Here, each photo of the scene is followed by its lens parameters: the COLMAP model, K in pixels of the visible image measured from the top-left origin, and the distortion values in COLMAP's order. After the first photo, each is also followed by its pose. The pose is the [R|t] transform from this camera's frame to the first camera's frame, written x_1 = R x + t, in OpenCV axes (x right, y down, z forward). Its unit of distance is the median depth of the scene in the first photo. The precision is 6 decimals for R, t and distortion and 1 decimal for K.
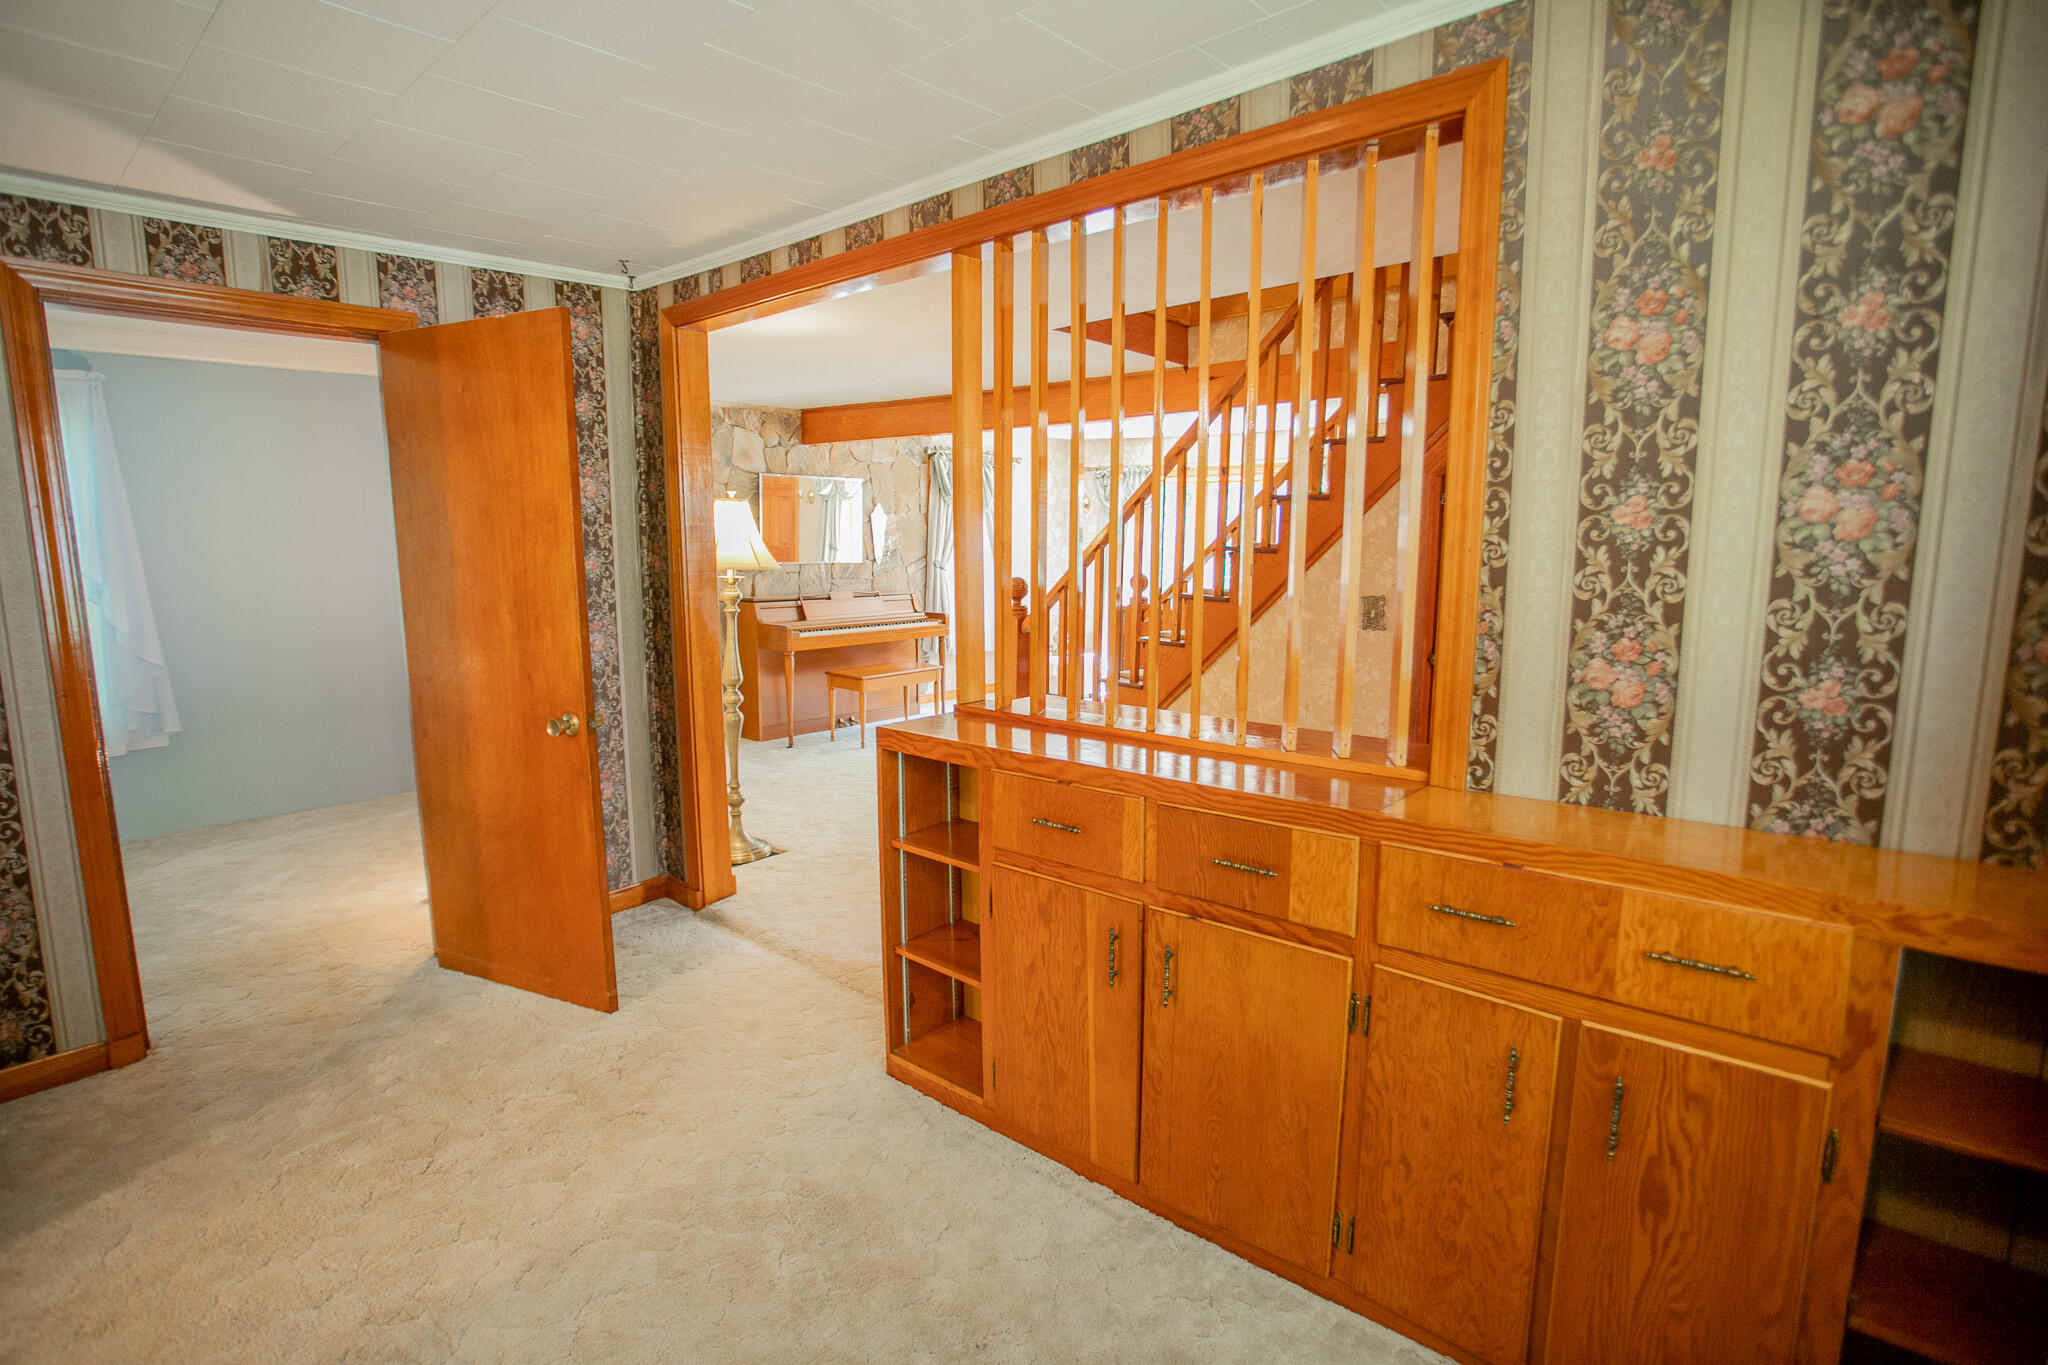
lens RADIAL K [[994.6, 0, 1020.1], [0, 994.6, 682.4], [0, 0, 1]] dist [-0.081349, 0.036494]
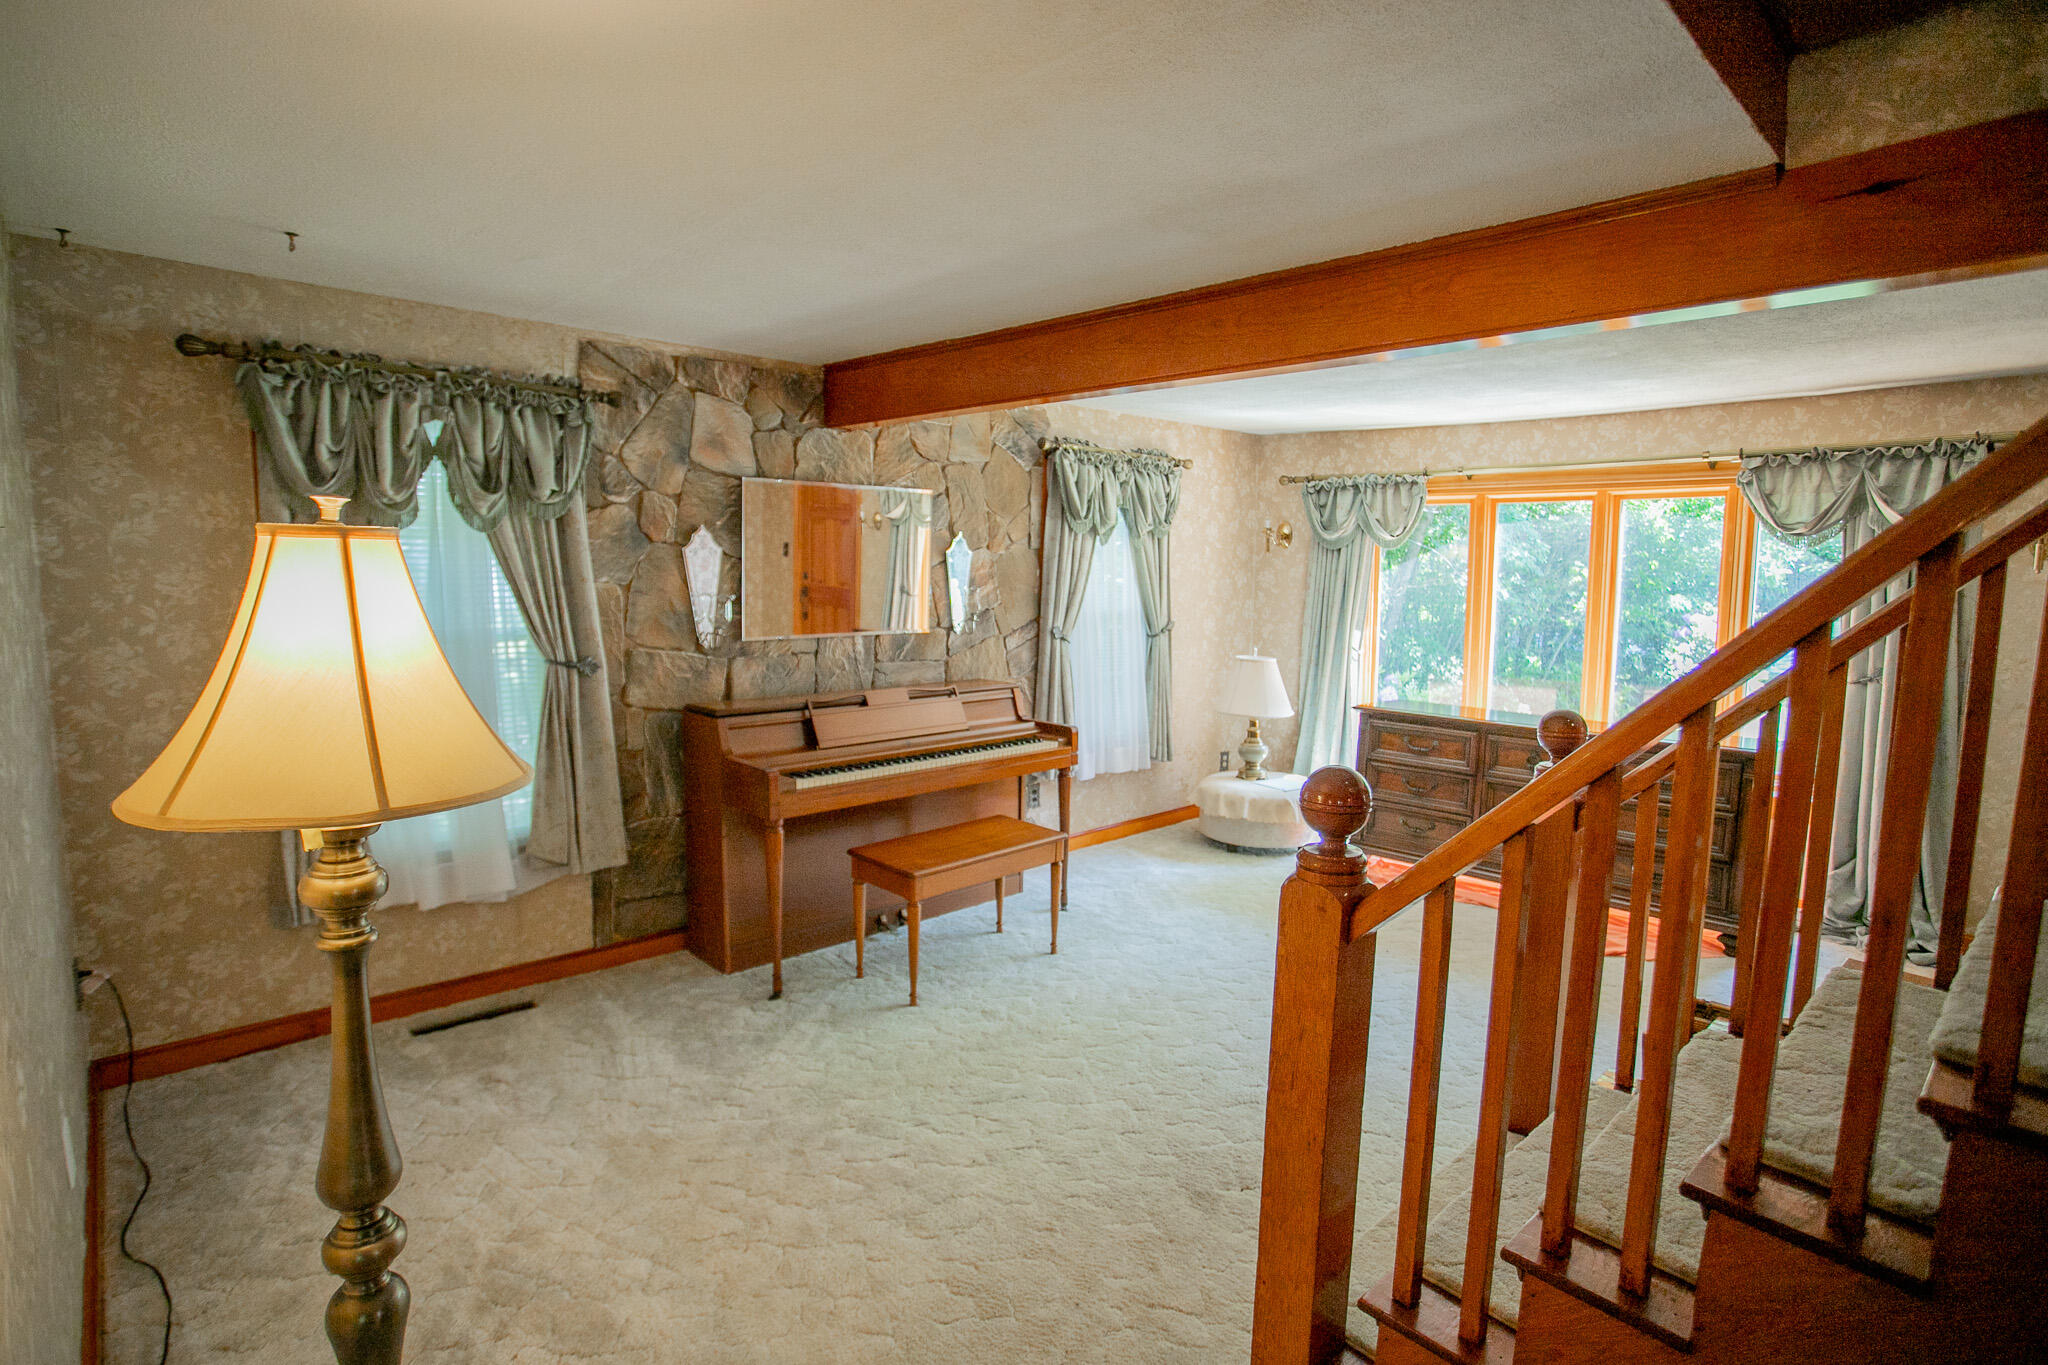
lens RADIAL K [[994.6, 0, 1020.1], [0, 994.6, 682.4], [0, 0, 1]] dist [-0.081349, 0.036494]
pose [[0.995066, 0.019124, -0.097354, -0.050873], [-0.021559, 0.999479, -0.024018, -0.082255], [0.096844, 0.025998, 0.994960, 0.442431]]
